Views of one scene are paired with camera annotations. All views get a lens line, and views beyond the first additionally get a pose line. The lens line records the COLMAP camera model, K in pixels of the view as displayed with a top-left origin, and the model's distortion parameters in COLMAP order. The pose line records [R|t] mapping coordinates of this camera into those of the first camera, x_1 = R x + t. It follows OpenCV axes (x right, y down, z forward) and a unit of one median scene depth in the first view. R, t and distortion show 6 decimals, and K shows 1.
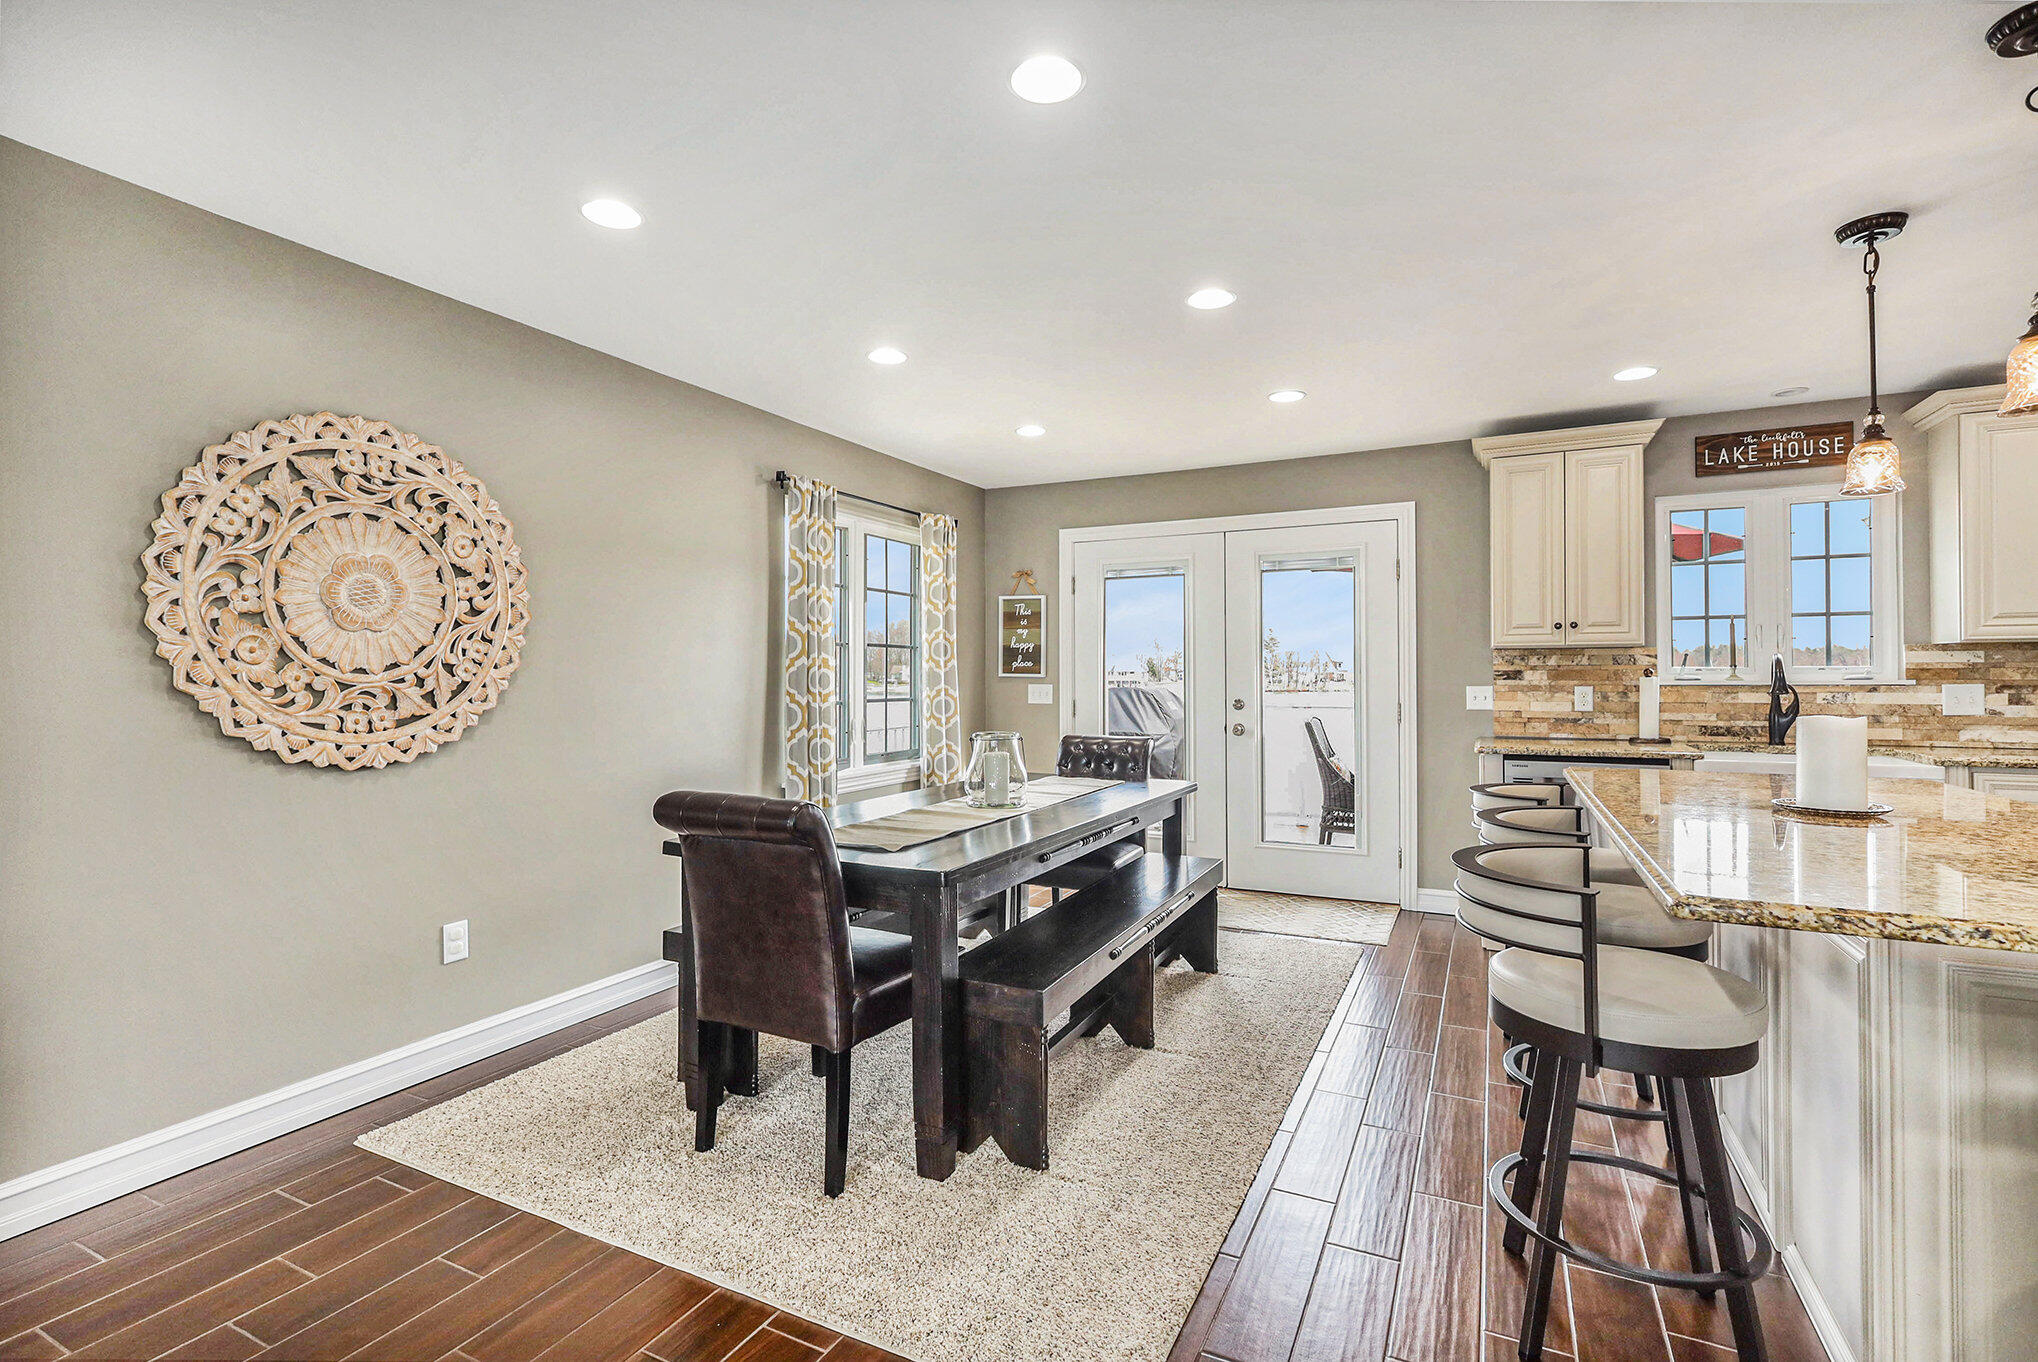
lens RADIAL K [[950.1, 0, 1018.6], [0, 950.1, 673.9], [0, 0, 1]] dist [-0.002233, -0.000137]
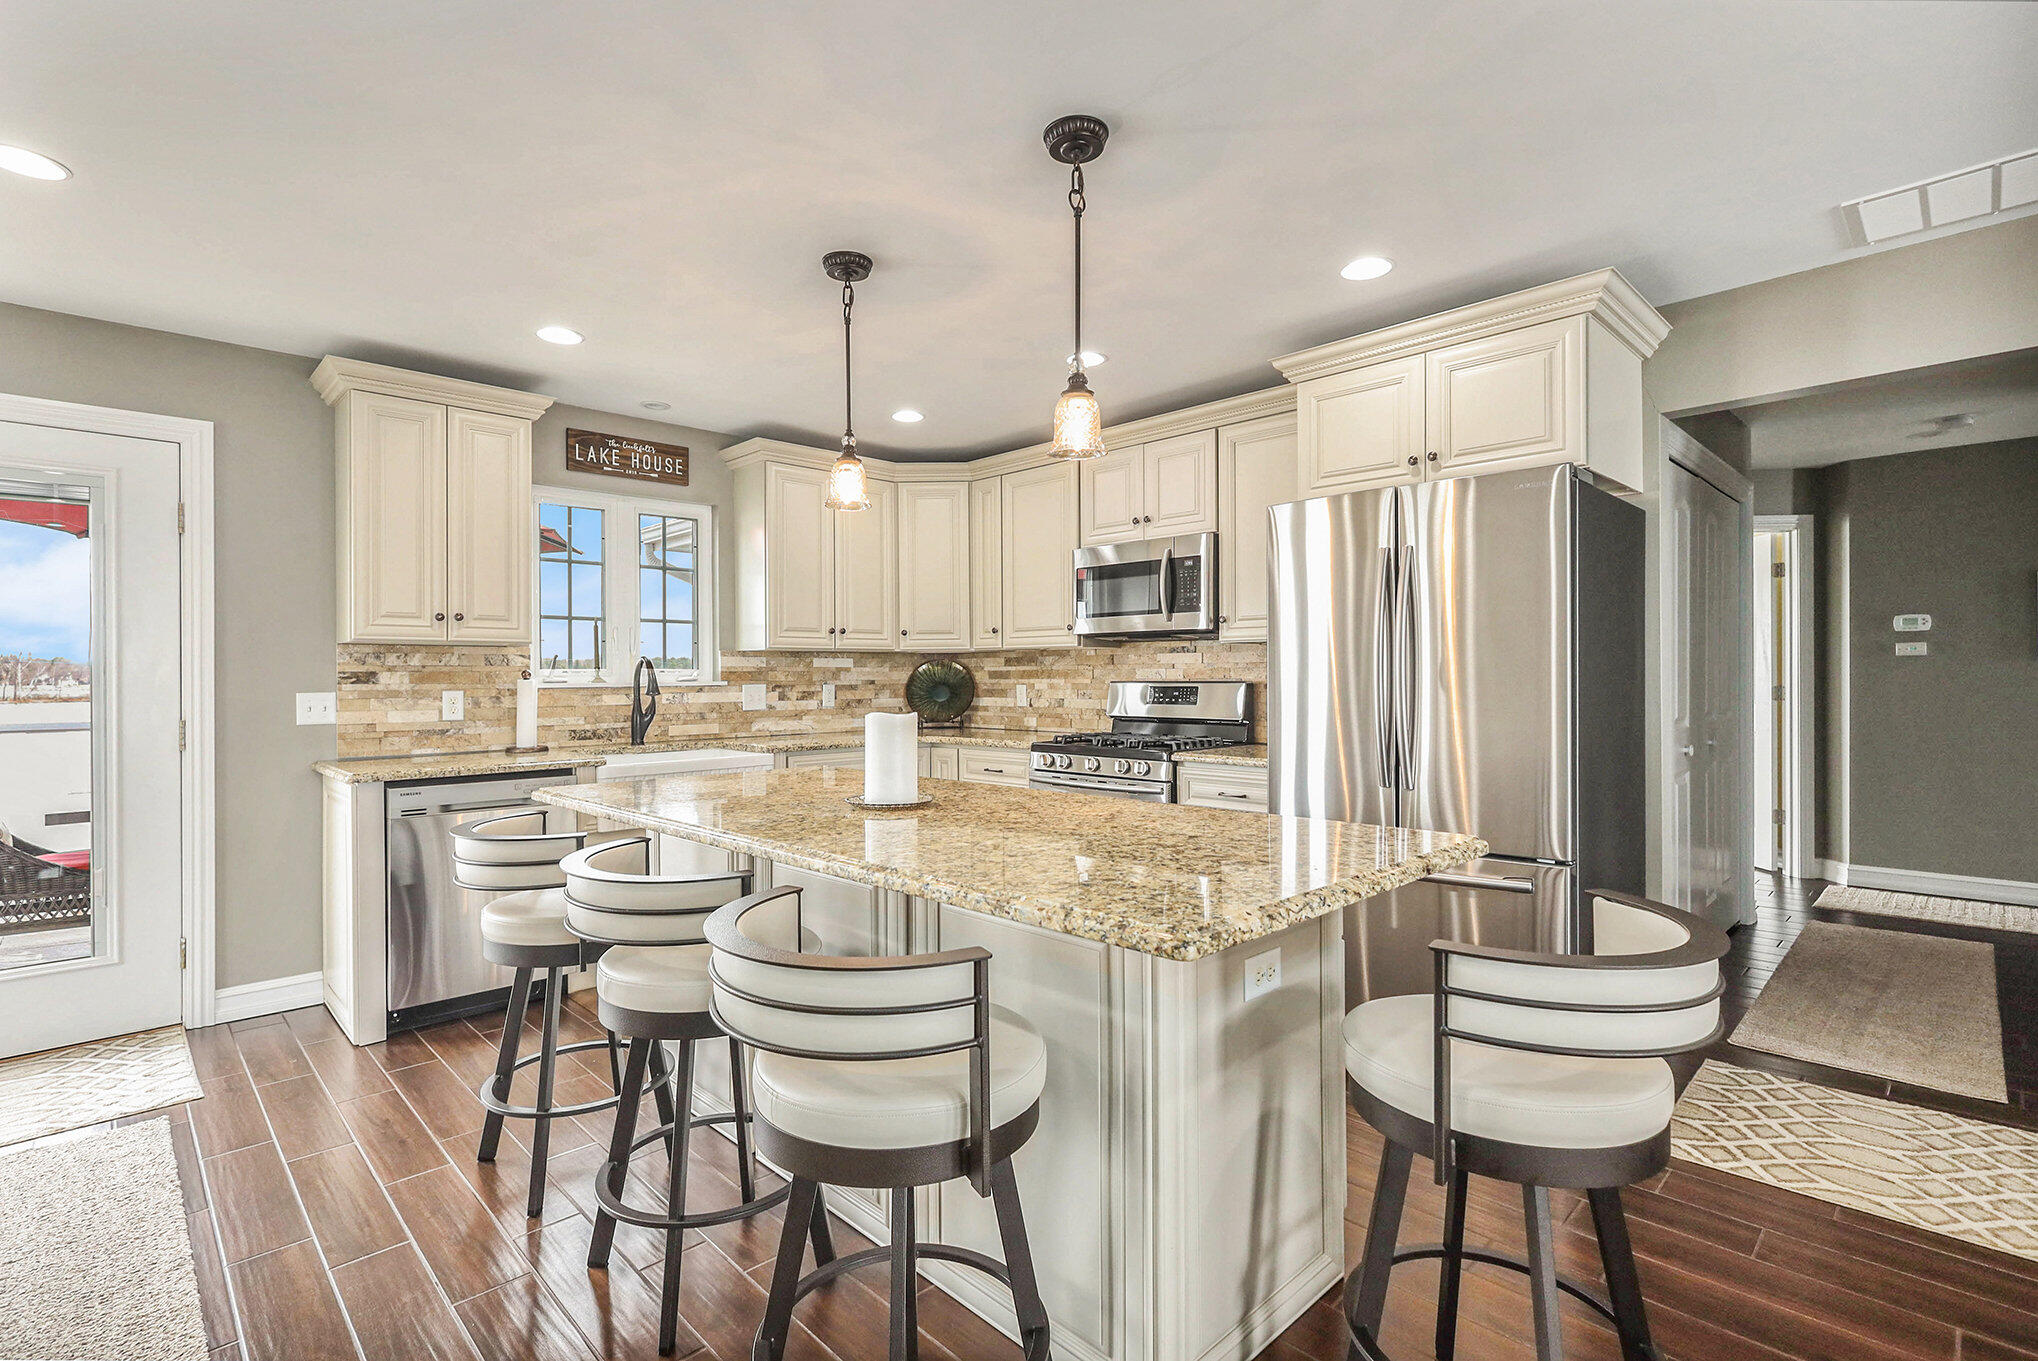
lens RADIAL K [[950.1, 0, 1018.6], [0, 950.1, 673.4], [0, 0, 1]] dist [-0.002233, -0.000137]
pose [[0.326038, 0.003714, 0.945349, -0.040181], [0.002709, 0.999985, -0.004863, 0.003174], [-0.945353, 0.004146, 0.326023, 0.261359]]
